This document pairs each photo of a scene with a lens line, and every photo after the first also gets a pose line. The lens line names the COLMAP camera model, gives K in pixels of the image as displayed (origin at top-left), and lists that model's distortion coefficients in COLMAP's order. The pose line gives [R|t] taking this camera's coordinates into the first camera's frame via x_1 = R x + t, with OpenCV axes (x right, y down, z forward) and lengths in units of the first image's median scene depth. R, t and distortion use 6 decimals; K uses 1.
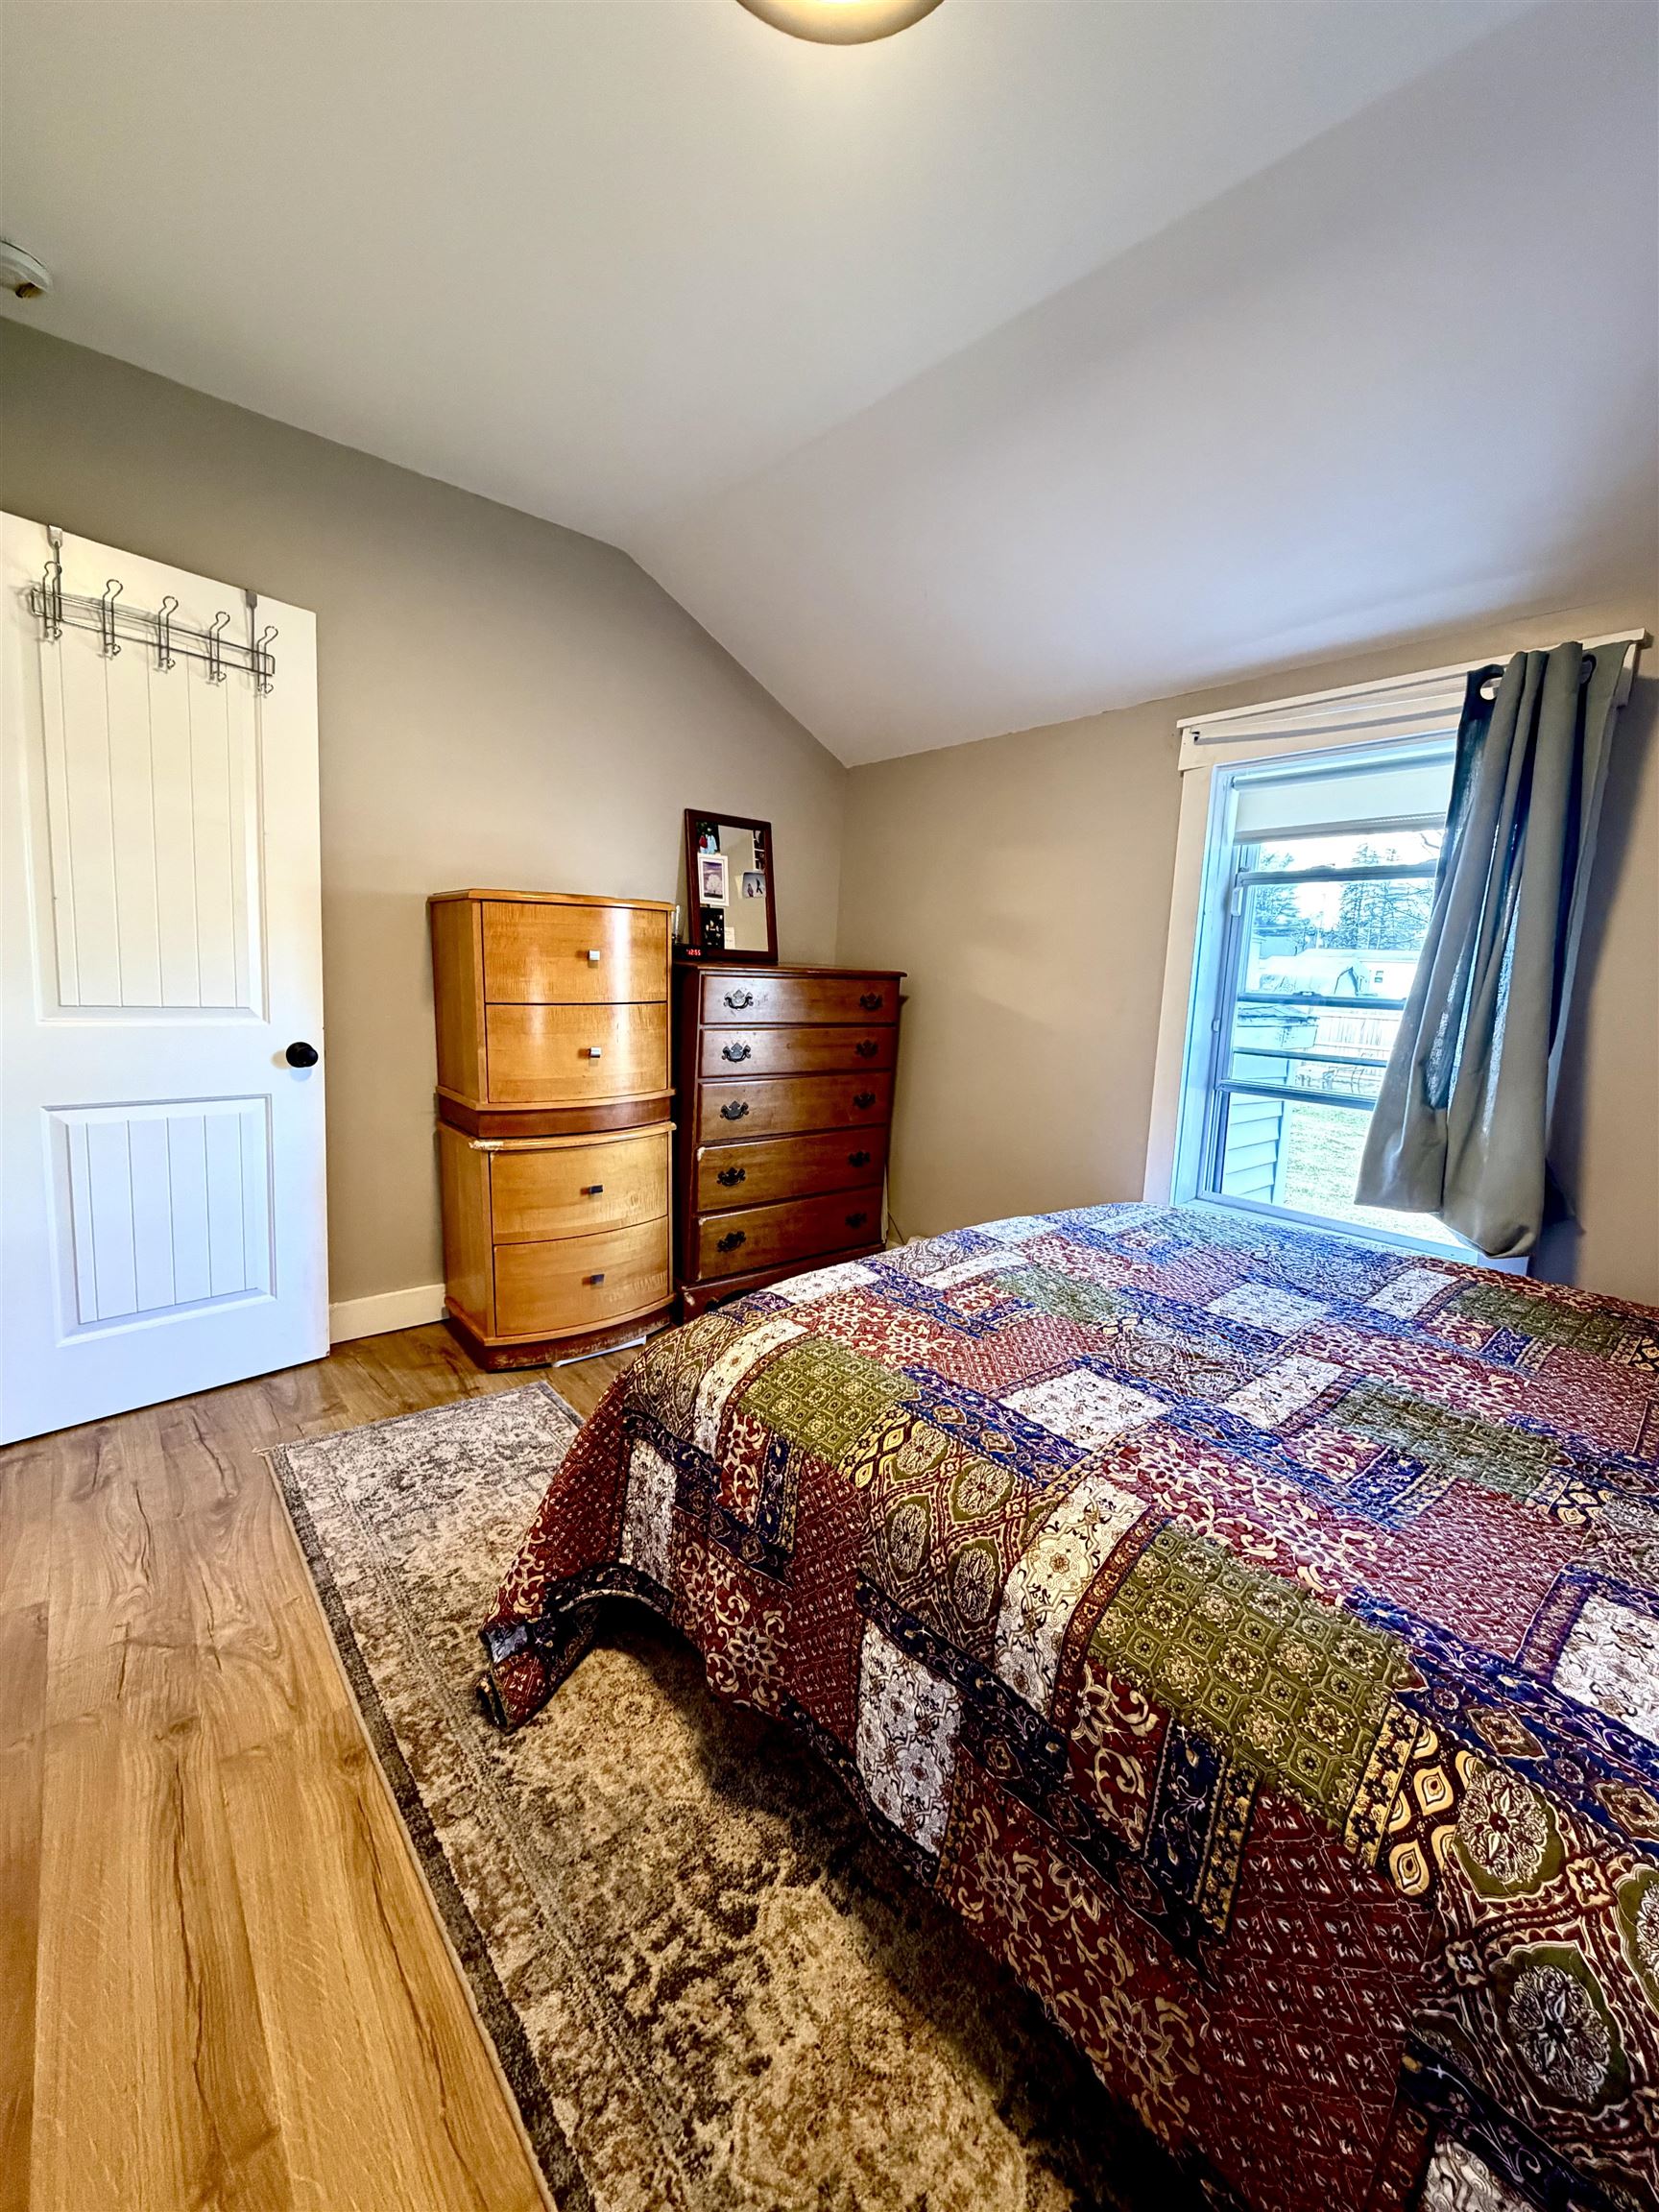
lens RADIAL K [[880.1, 0, 827.7], [0, 880.1, 1104.6], [0, 0, 1]] dist [-0.001134, 0.000445]
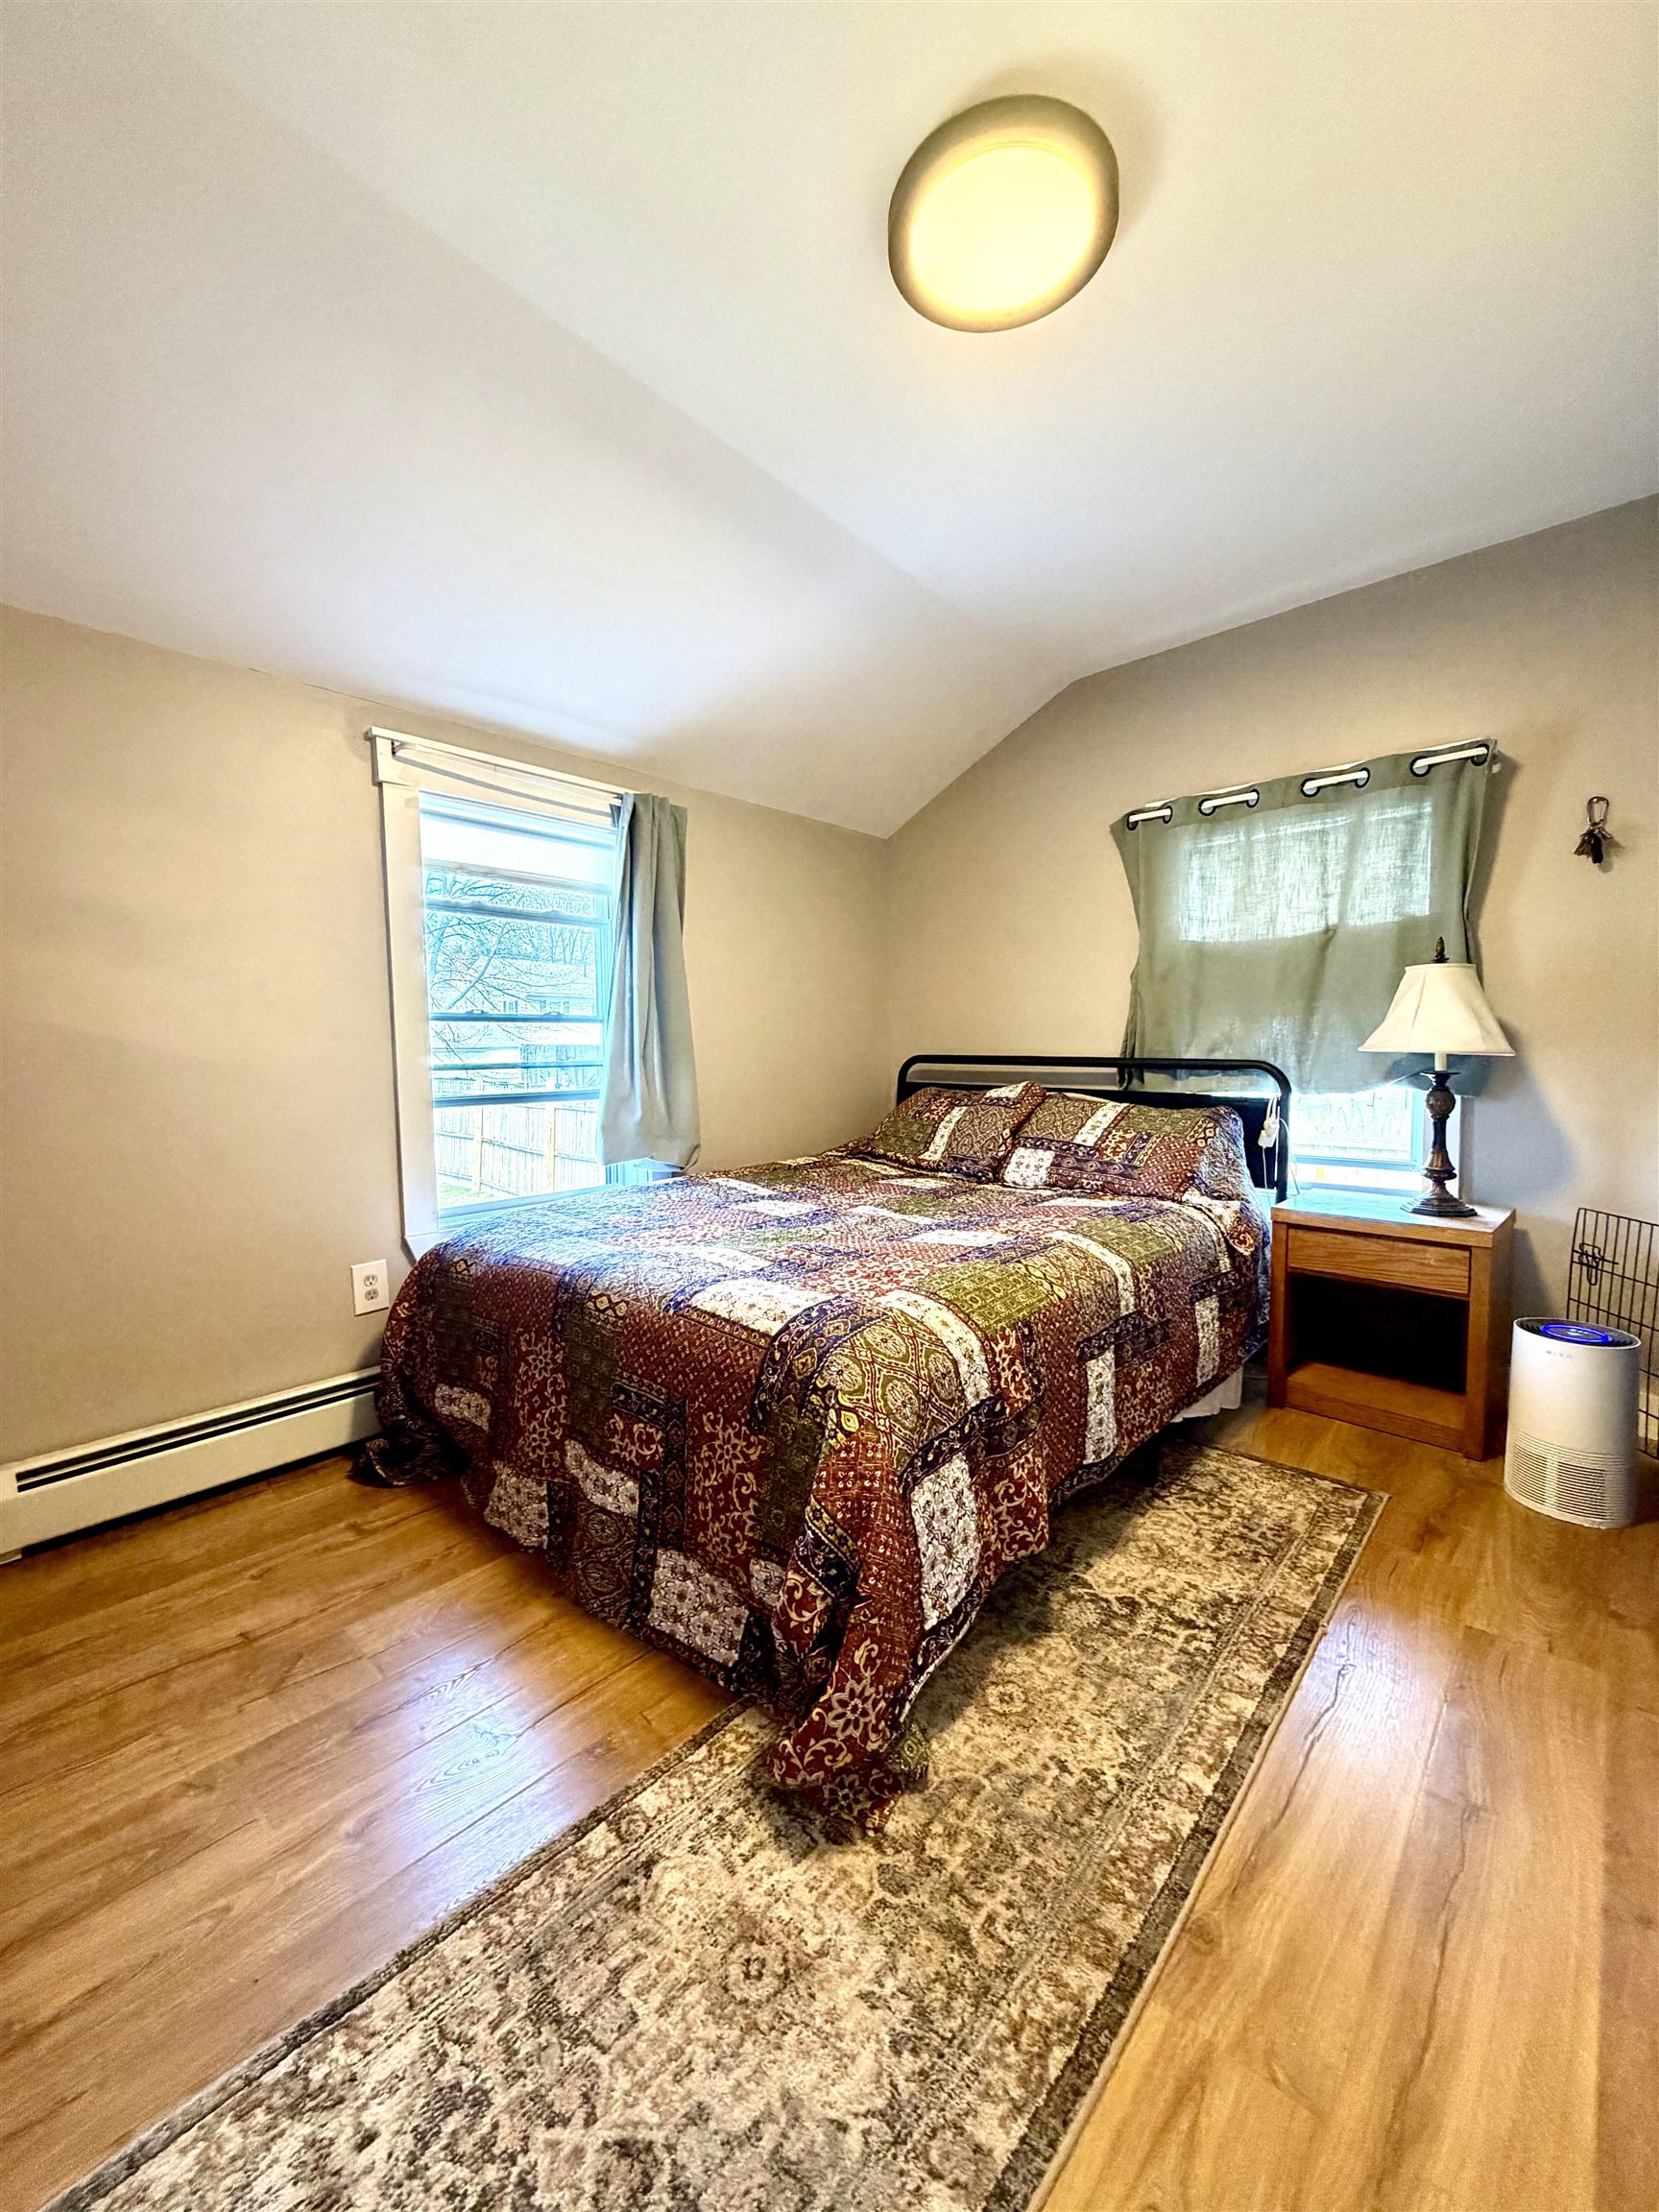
lens RADIAL K [[880.1, 0, 828.5], [0, 880.1, 1101.3], [0, 0, 1]] dist [-0.001134, 0.000445]
pose [[-0.138160, -0.091672, 0.986158, -1.225071], [0.150907, 0.982133, 0.112440, -0.133445], [-0.978846, 0.164353, -0.121857, 1.325861]]
